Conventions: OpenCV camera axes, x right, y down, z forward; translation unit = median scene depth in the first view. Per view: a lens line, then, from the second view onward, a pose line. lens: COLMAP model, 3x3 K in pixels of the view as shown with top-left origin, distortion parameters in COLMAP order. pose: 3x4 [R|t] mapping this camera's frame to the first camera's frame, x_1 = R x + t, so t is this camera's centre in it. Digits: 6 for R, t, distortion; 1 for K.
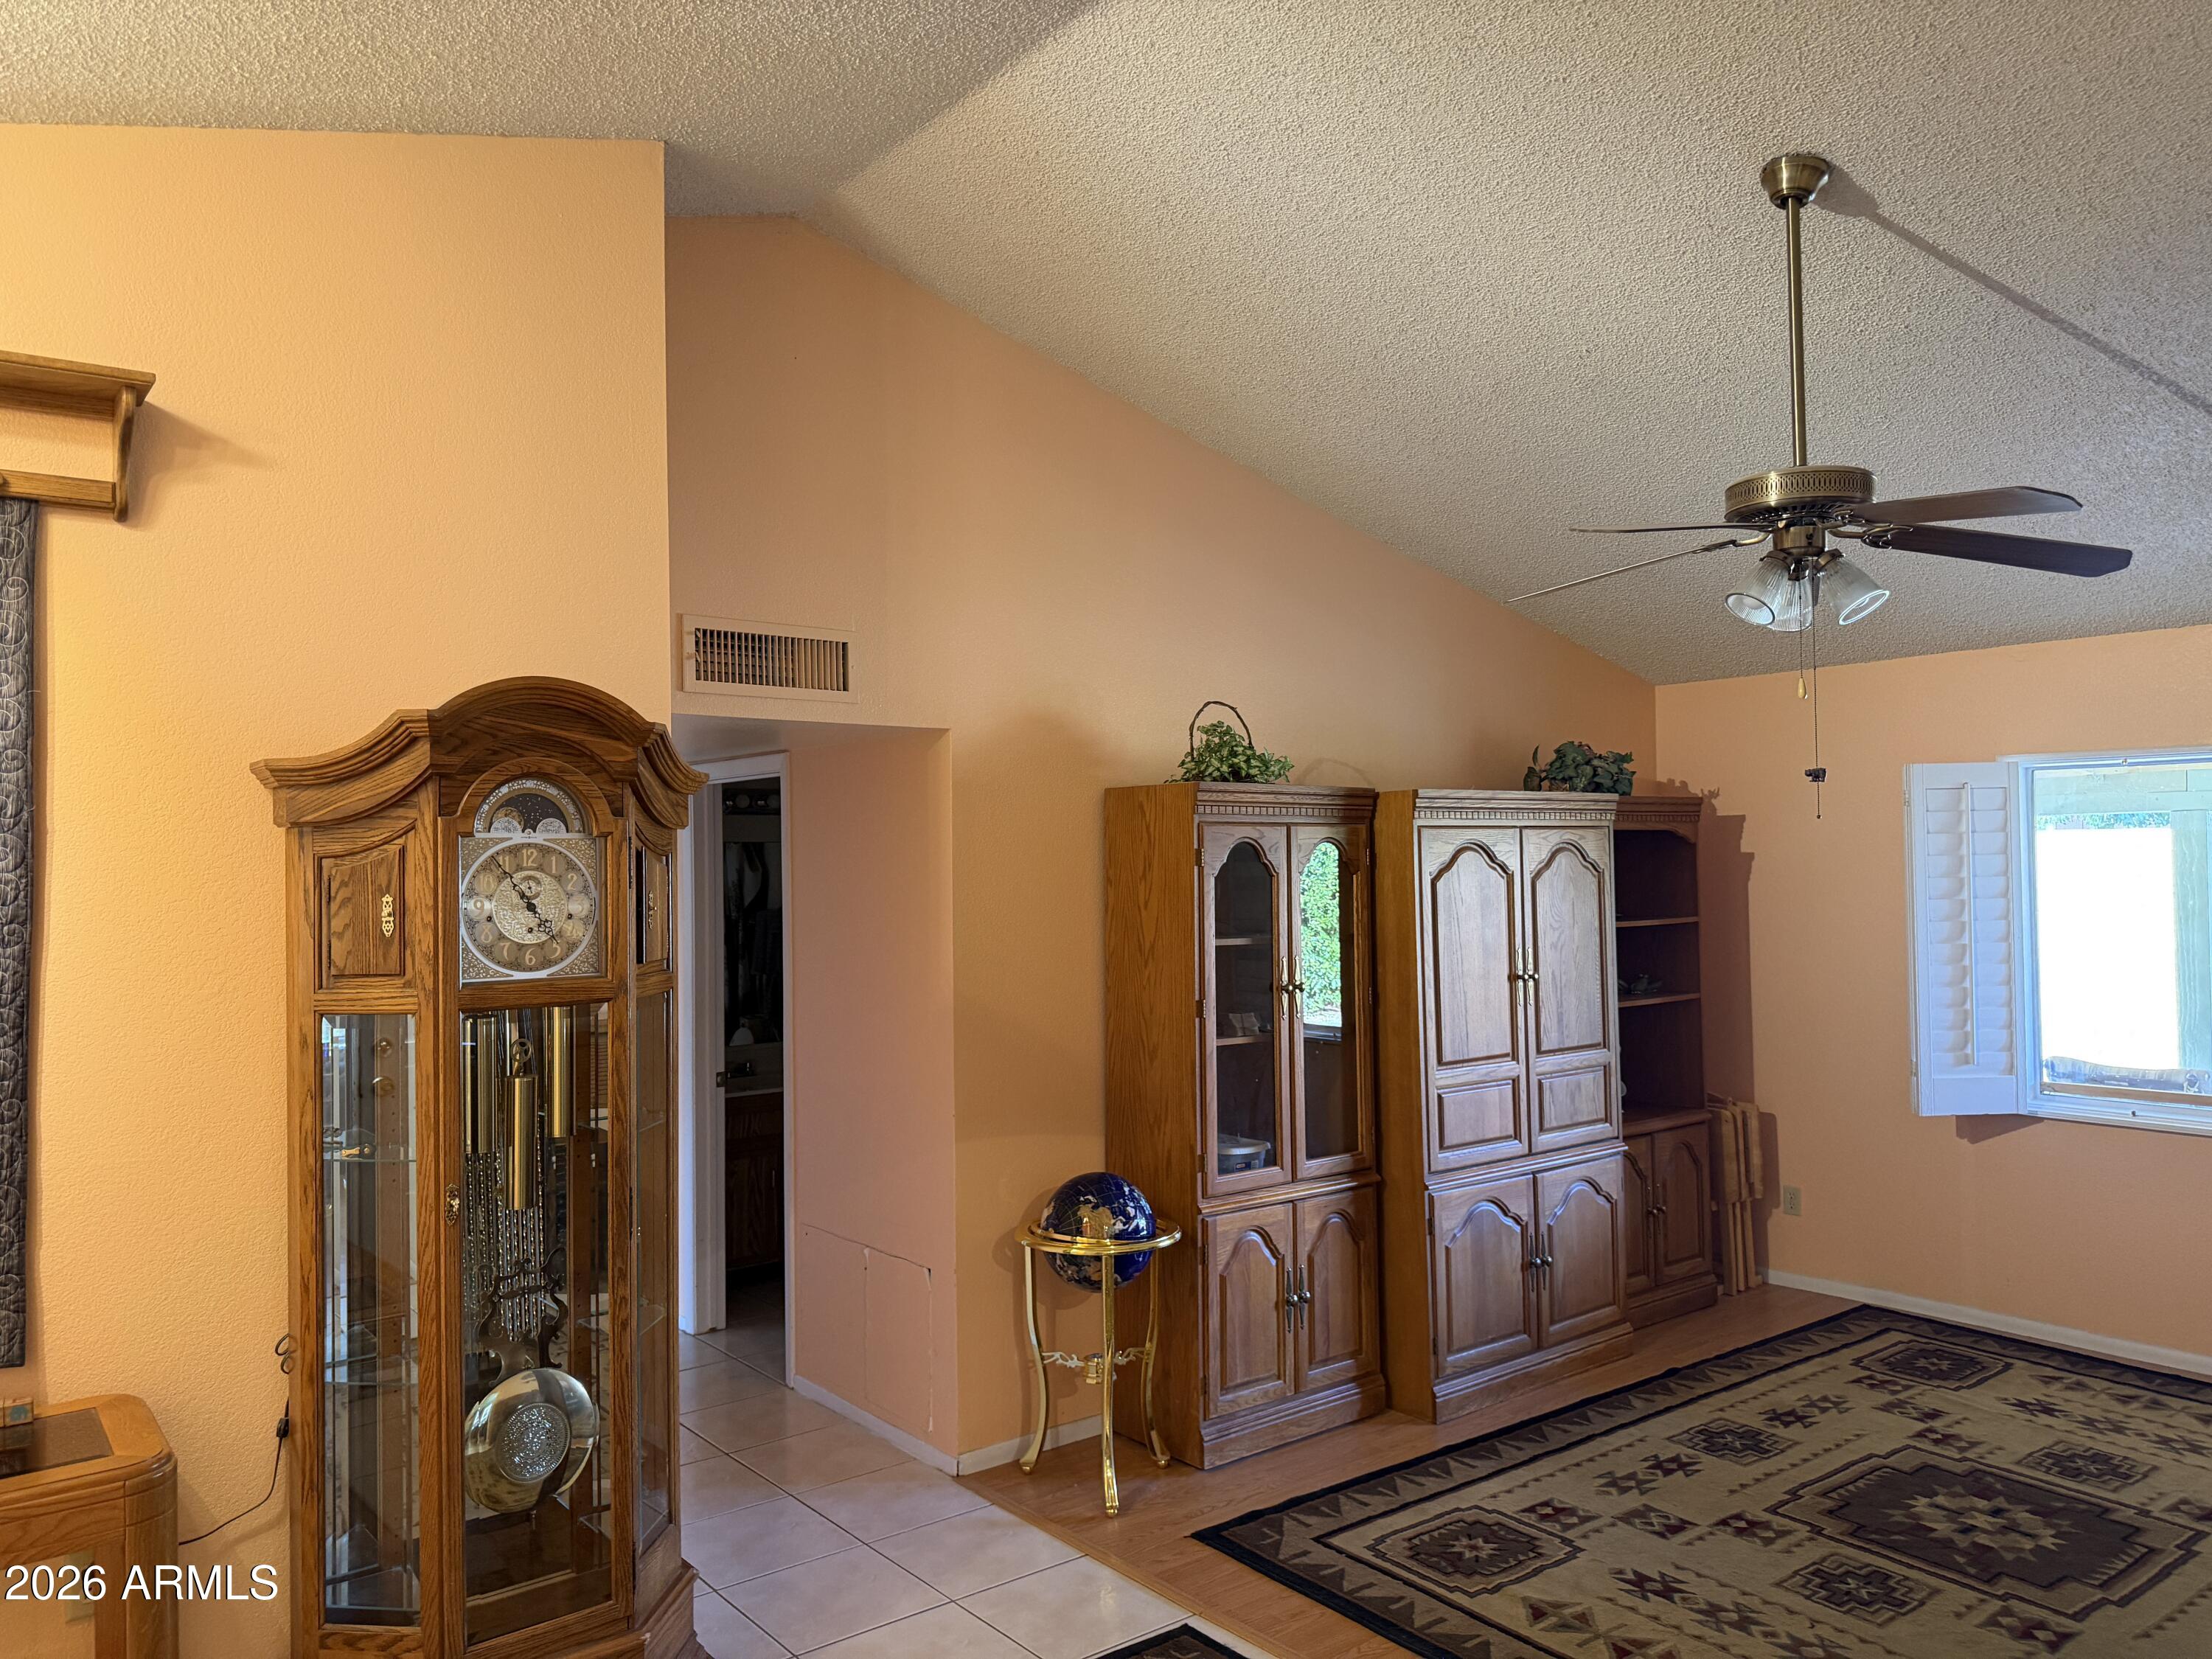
lens RADIAL K [[1569.7, 0, 1106.0], [0, 1569.7, 829.5], [0, 0, 1]] dist [0.006090, 0.024375]
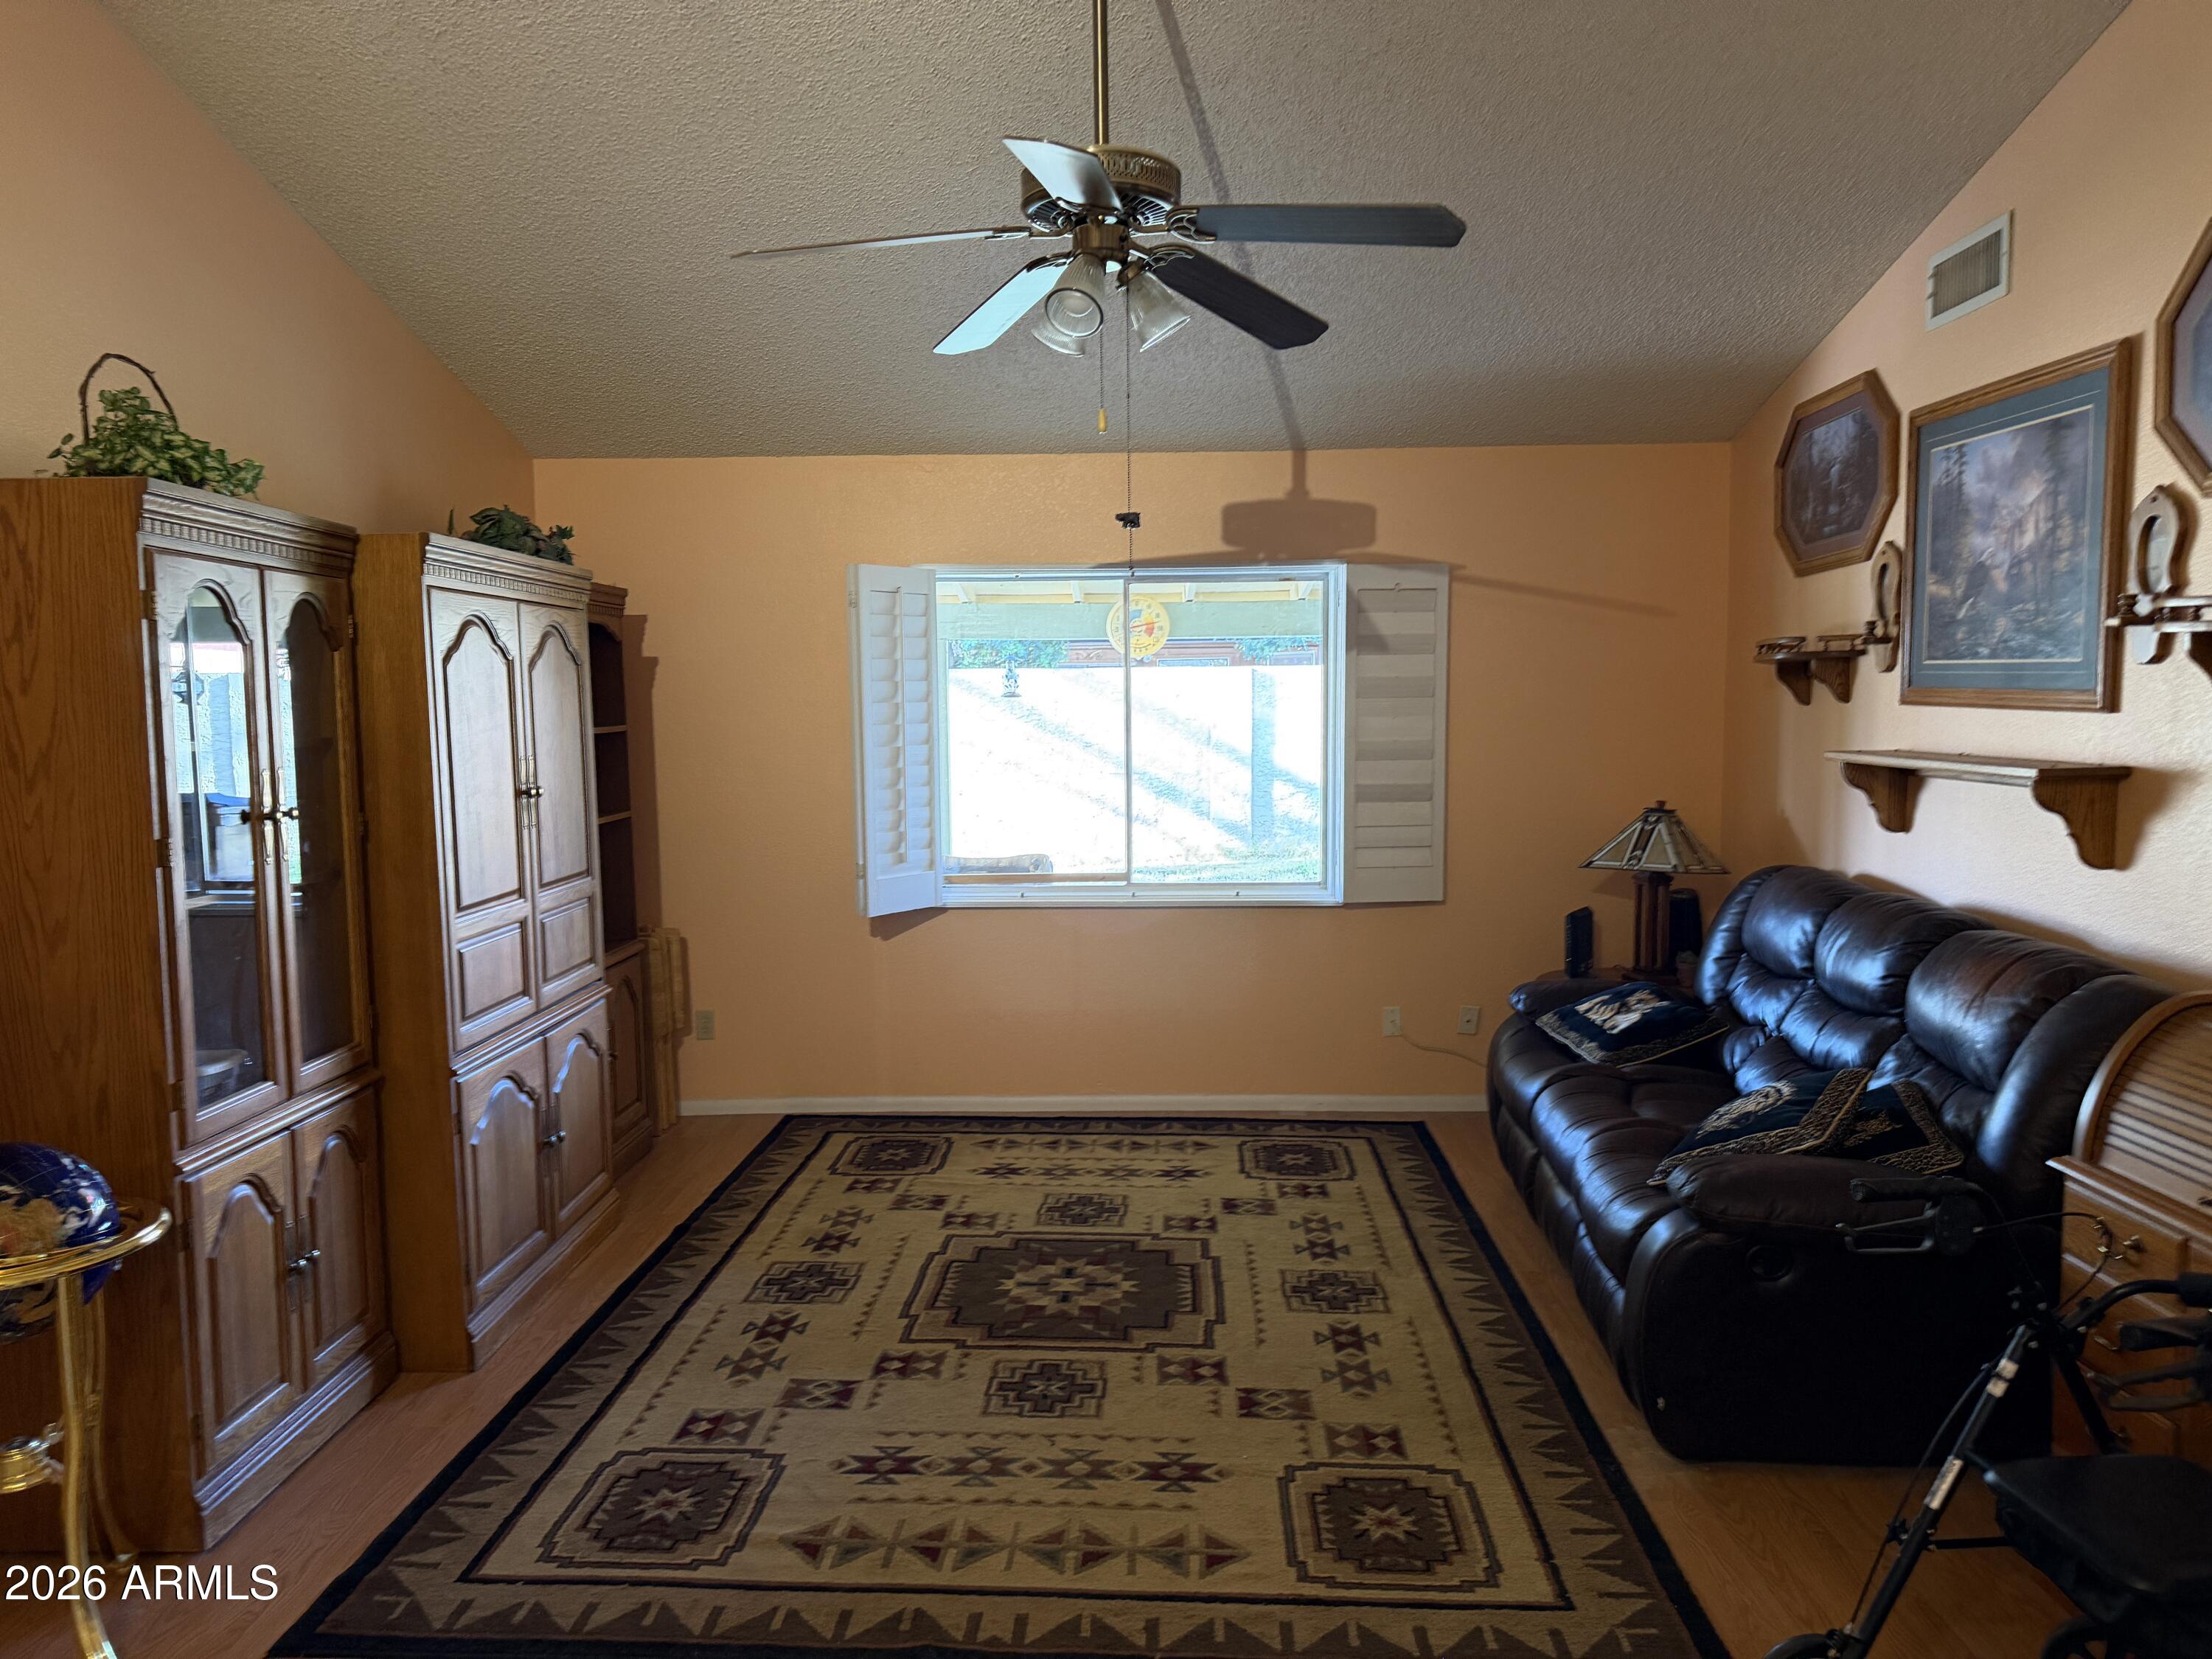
lens RADIAL K [[1554.0, 0, 1103.7], [0, 1554.0, 871.1], [0, 0, 1]] dist [0.002029, -0.004088]
pose [[0.646529, -0.079877, 0.758696, -0.157094], [-0.014443, 0.993044, 0.116857, 0.041741], [-0.762753, -0.086509, 0.640878, 0.306044]]
